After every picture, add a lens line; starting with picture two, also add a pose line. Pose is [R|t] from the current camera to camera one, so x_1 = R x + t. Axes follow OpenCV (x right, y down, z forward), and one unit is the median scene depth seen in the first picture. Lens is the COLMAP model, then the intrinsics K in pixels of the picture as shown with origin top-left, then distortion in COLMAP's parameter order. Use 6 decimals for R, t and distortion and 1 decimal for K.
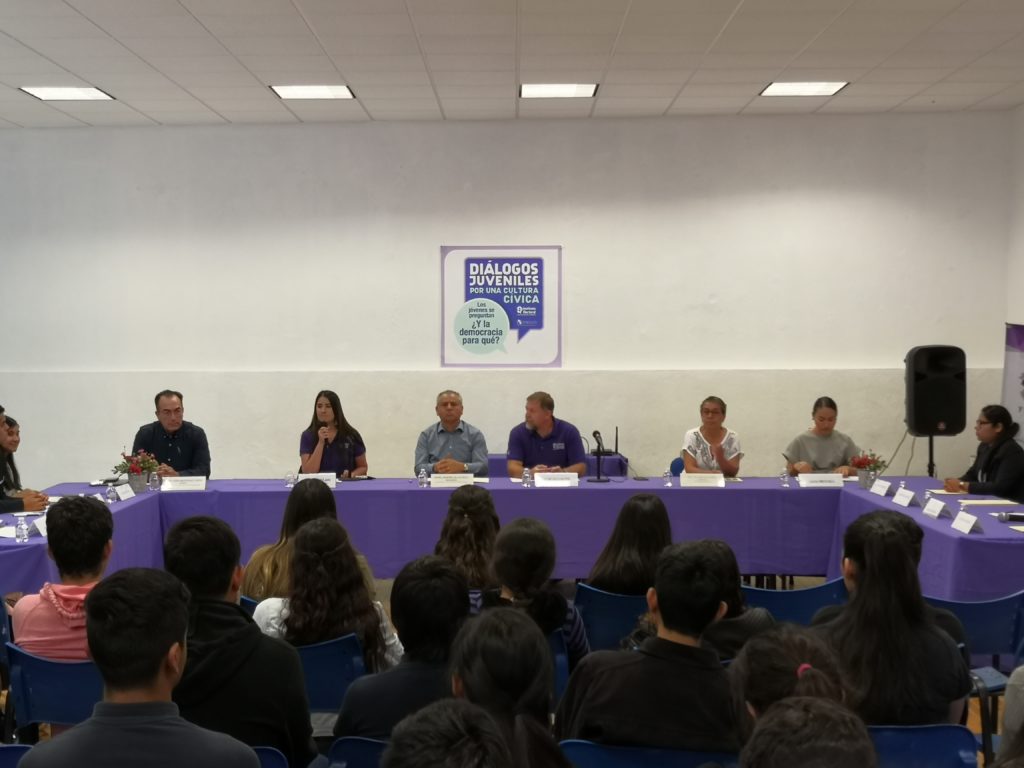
lens RADIAL K [[1502.1, 0, 508.6], [0, 1502.1, 389.2], [0, 0, 1]] dist [0.003036, 0.000000]
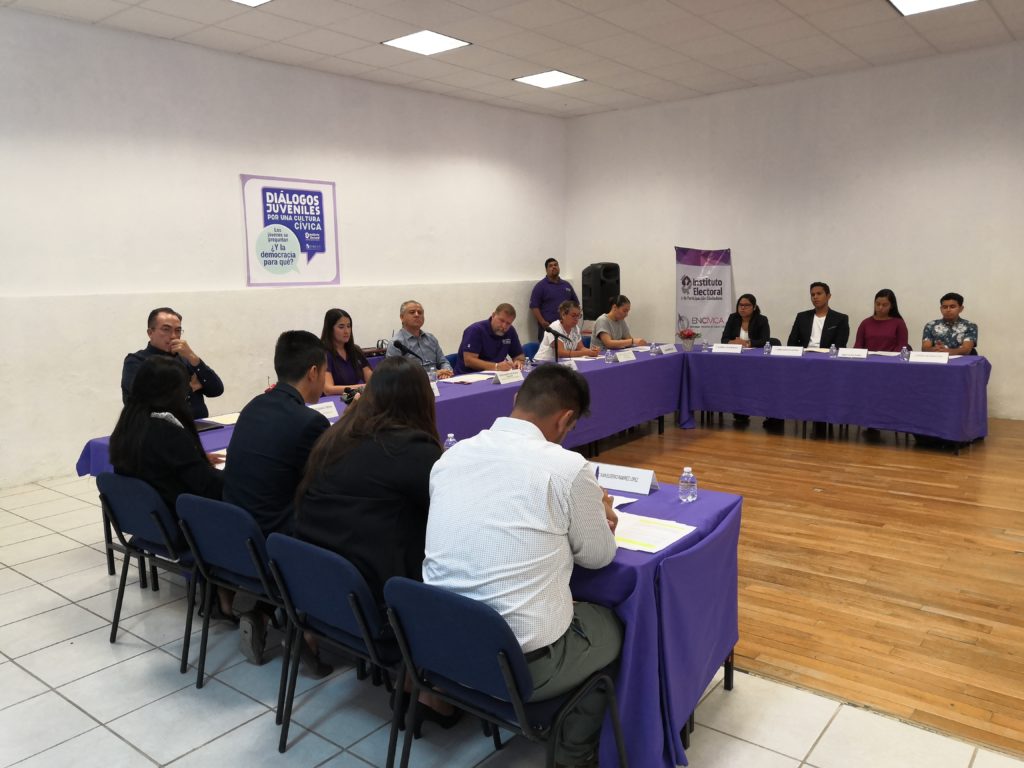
lens RADIAL K [[789.4, 0, 506.5], [0, 789.4, 377.1], [0, 0, 1]] dist [-0.004144, 0.035814]
pose [[0.631913, -0.108010, 0.767477, -0.425285], [0.047407, 0.993774, 0.100824, 0.002076], [-0.773588, -0.027328, 0.633099, 0.552114]]
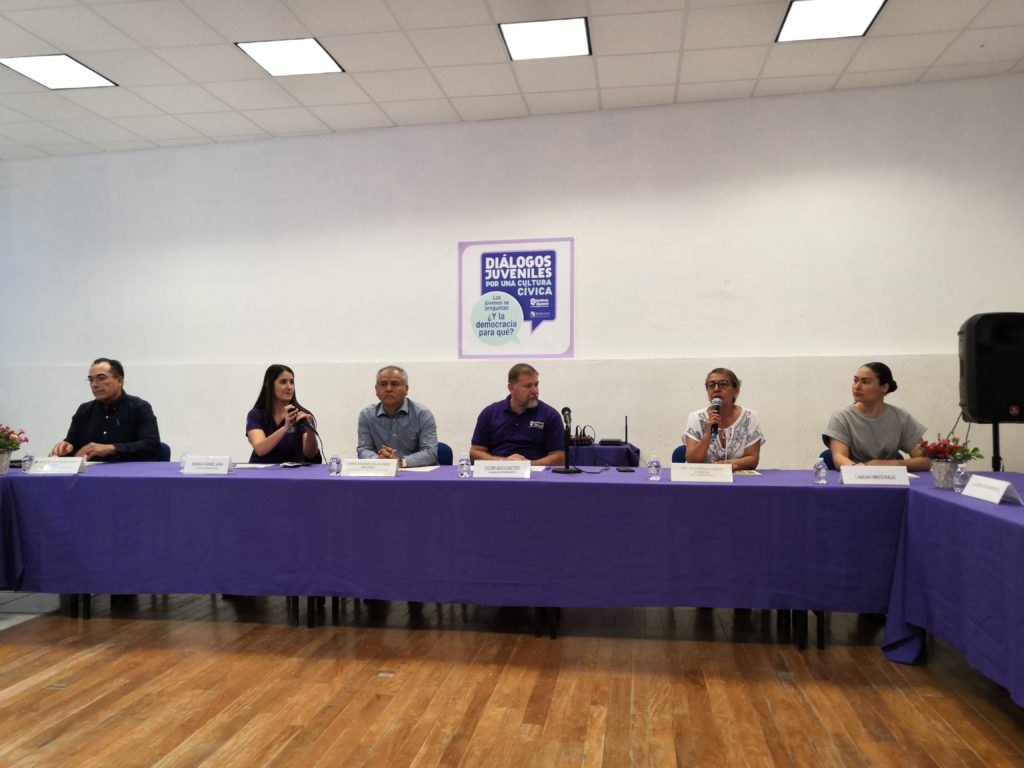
lens RADIAL K [[789.4, 0, 520.3], [0, 789.4, 380.4], [0, 0, 1]] dist [-0.004144, 0.035814]
pose [[0.990063, -0.001380, -0.140616, 0.083348], [-0.005959, 0.998642, -0.051755, 0.031780], [0.140497, 0.052079, 0.988710, 0.532967]]
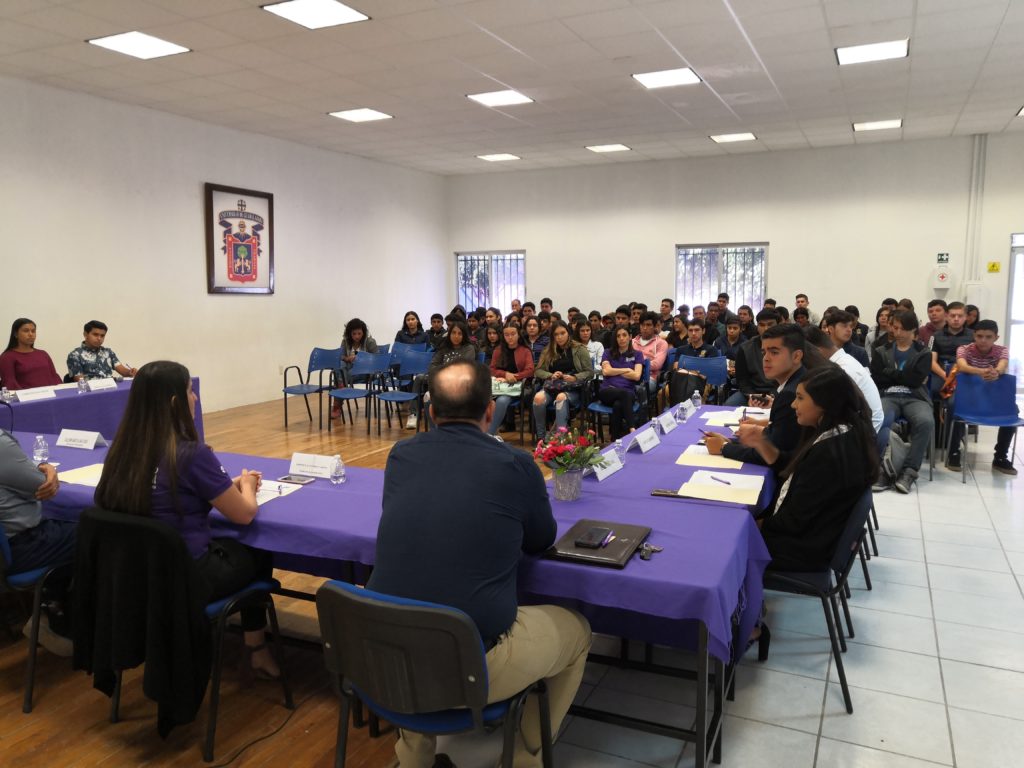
lens RADIAL K [[789.4, 0, 516.0], [0, 789.4, 388.7], [0, 0, 1]] dist [-0.004144, 0.035814]
pose [[-0.907821, -0.041221, 0.417327, -0.307498], [0.031020, 0.985830, 0.164853, -0.025346], [-0.418209, 0.162603, -0.893679, 1.118477]]
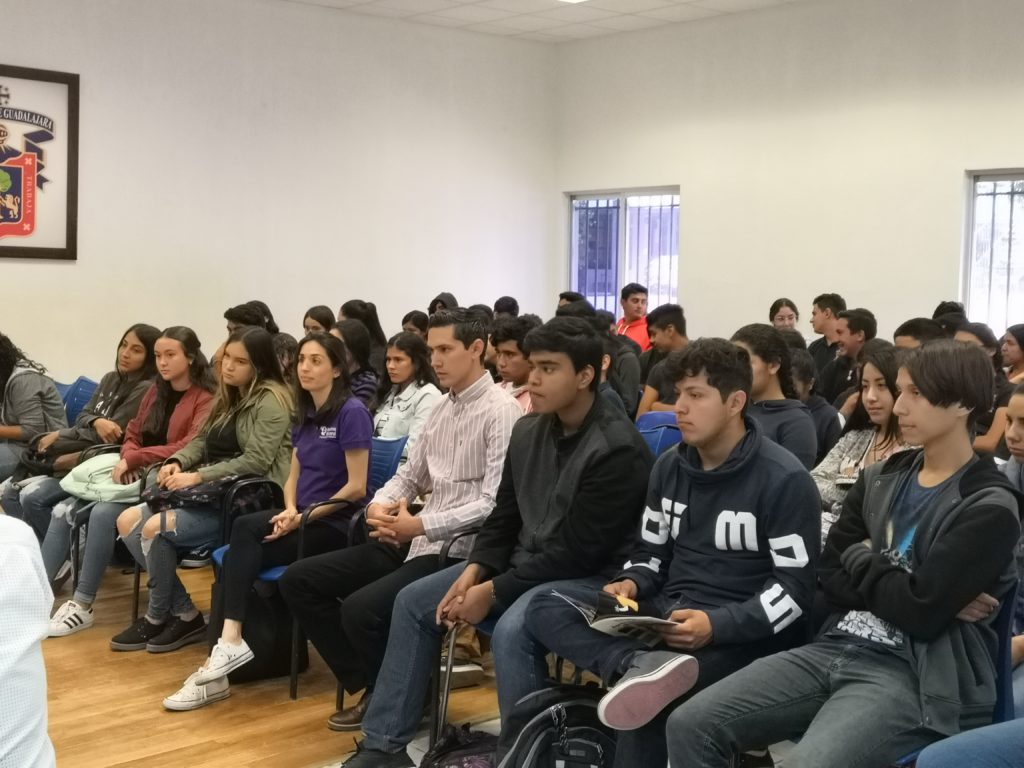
lens RADIAL K [[1296.7, 0, 505.4], [0, 1296.7, 385.0], [0, 0, 1]] dist [0.005813, 0.000000]
pose [[-0.663126, -0.074242, 0.744817, -0.457415], [0.019365, 0.993034, 0.116225, -0.002161], [-0.748258, 0.091495, -0.657069, 0.725194]]
